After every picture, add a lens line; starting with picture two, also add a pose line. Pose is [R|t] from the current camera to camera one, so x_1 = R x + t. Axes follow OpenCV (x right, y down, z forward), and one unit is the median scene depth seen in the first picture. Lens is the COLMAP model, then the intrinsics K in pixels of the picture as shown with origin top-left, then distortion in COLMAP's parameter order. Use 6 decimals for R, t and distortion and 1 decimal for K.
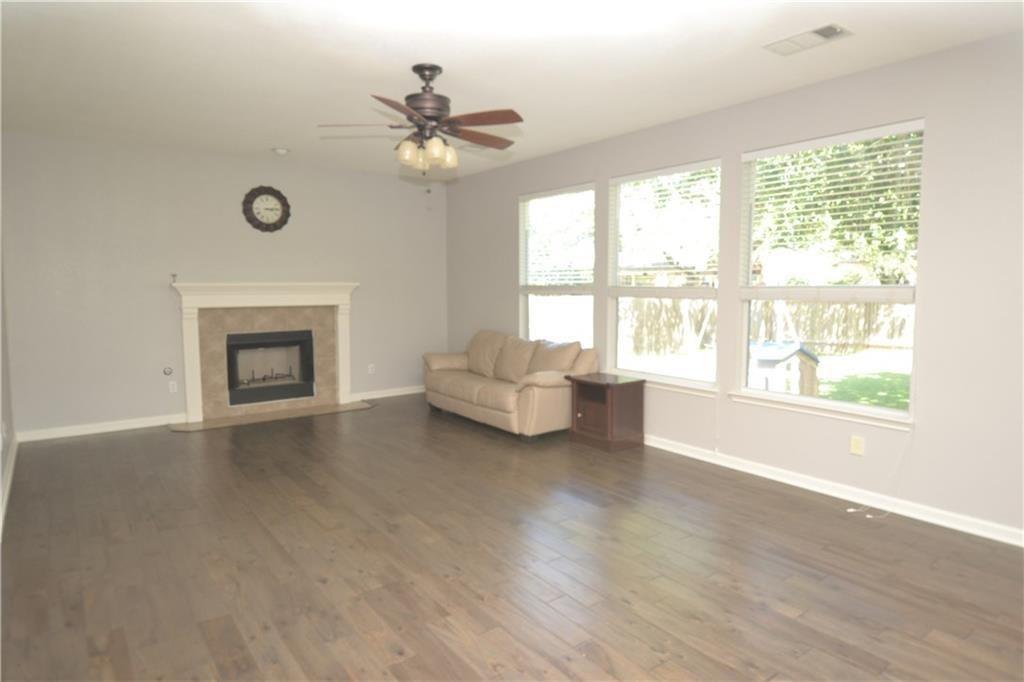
lens RADIAL K [[619.2, 0, 512.3], [0, 619.2, 344.0], [0, 0, 1]] dist [0.027445, 0.000024]
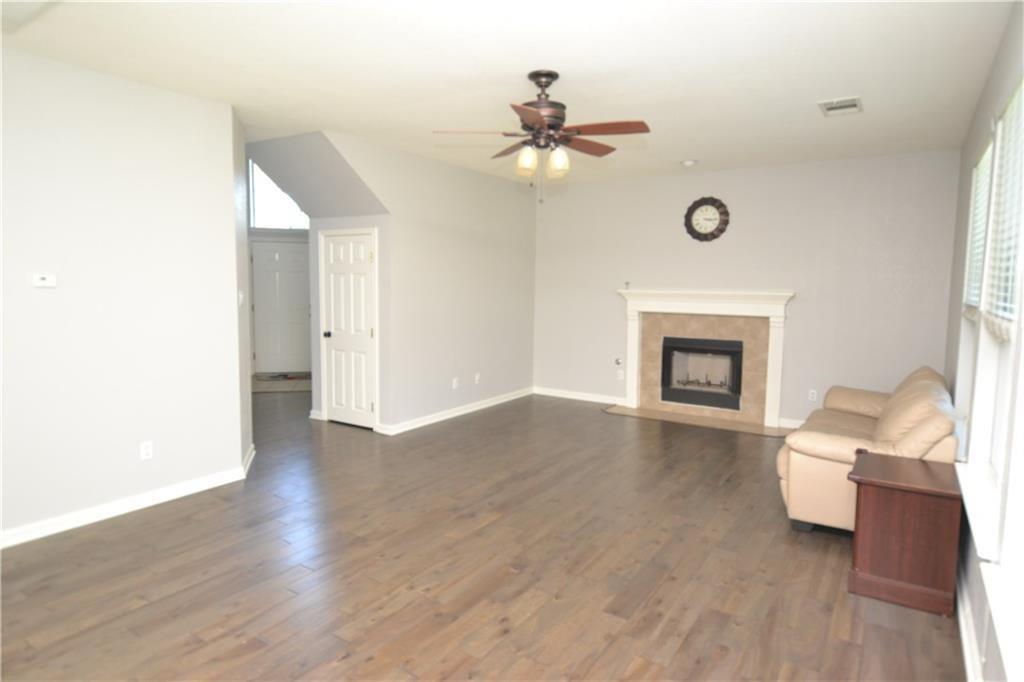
lens RADIAL K [[592.5, 0, 513.1], [0, 592.5, 335.4], [0, 0, 1]] dist [0.022310, -0.000015]
pose [[0.334909, 0.091190, -0.937828, 0.436289], [-0.106115, 0.992624, 0.058623, -0.050051], [0.936256, 0.079884, 0.342115, 0.381230]]
